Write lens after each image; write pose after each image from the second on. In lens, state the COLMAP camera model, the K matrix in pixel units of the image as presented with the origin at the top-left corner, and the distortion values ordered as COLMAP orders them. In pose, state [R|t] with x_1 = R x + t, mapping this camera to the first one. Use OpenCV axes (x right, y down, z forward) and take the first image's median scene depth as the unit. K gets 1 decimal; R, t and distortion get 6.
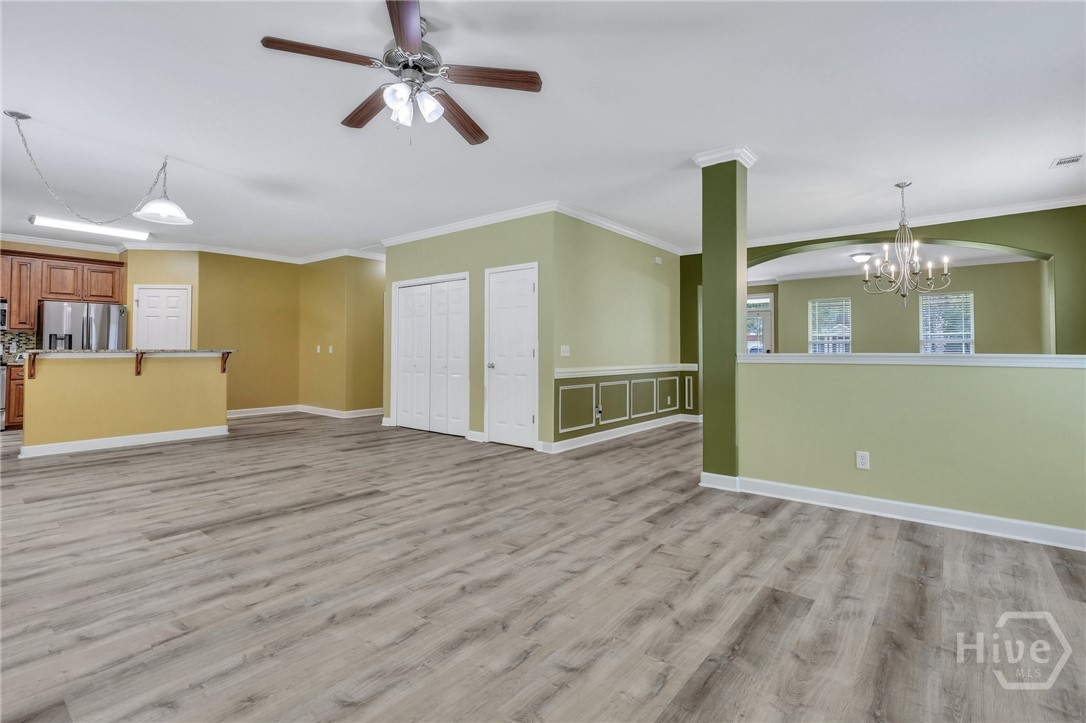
lens RADIAL K [[498.0, 0, 539.0], [0, 498.0, 353.2], [0, 0, 1]] dist [0.000311, 0.000210]
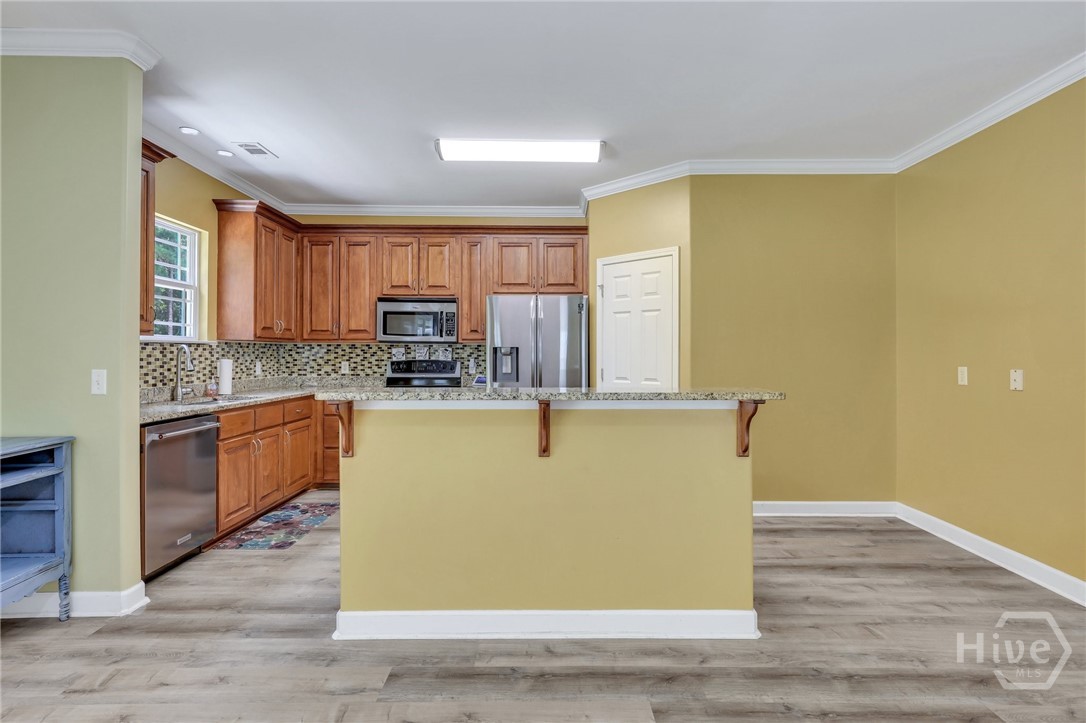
lens RADIAL K [[544.6, 0, 541.6], [0, 544.6, 334.9], [0, 0, 1]] dist [-0.001855, -0.000635]
pose [[0.623632, -0.027923, -0.781219, -0.953098], [-0.002344, 0.999291, -0.037589, -0.067038], [0.781715, 0.025273, 0.623124, 1.472688]]
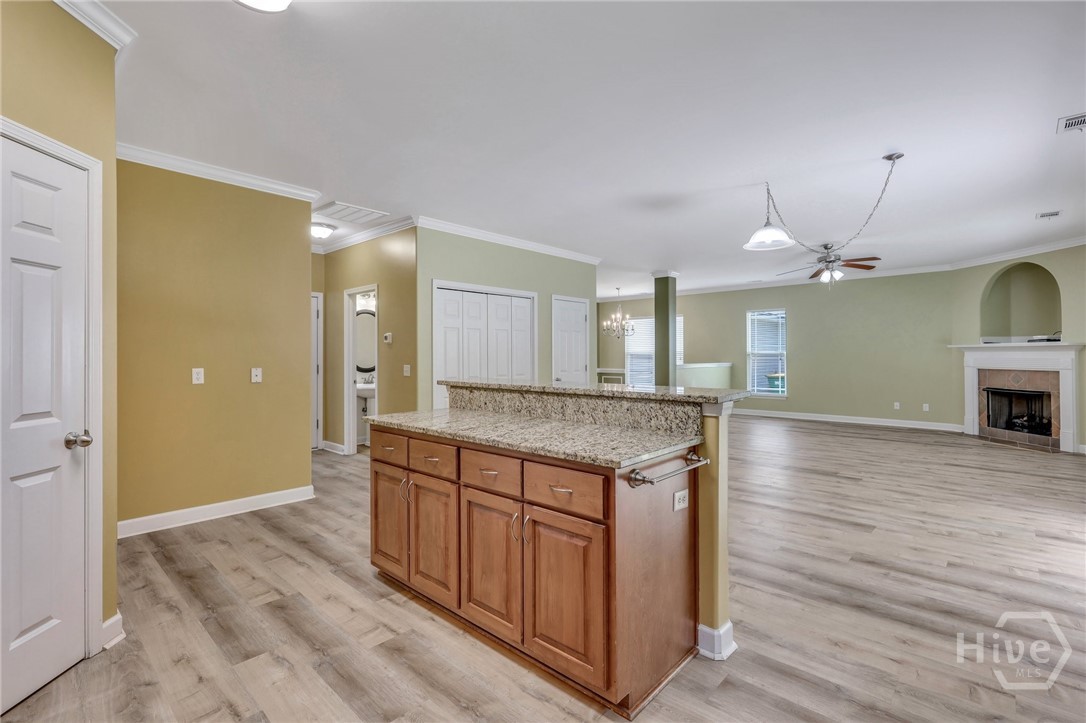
lens RADIAL K [[498.0, 0, 539.0], [0, 498.0, 353.2], [0, 0, 1]] dist [0.000311, 0.000210]
pose [[0.075026, 0.002159, 0.997179, -2.407585], [0.010130, 0.999944, -0.002927, -0.071242], [-0.997130, 0.010321, 0.075000, 1.933064]]
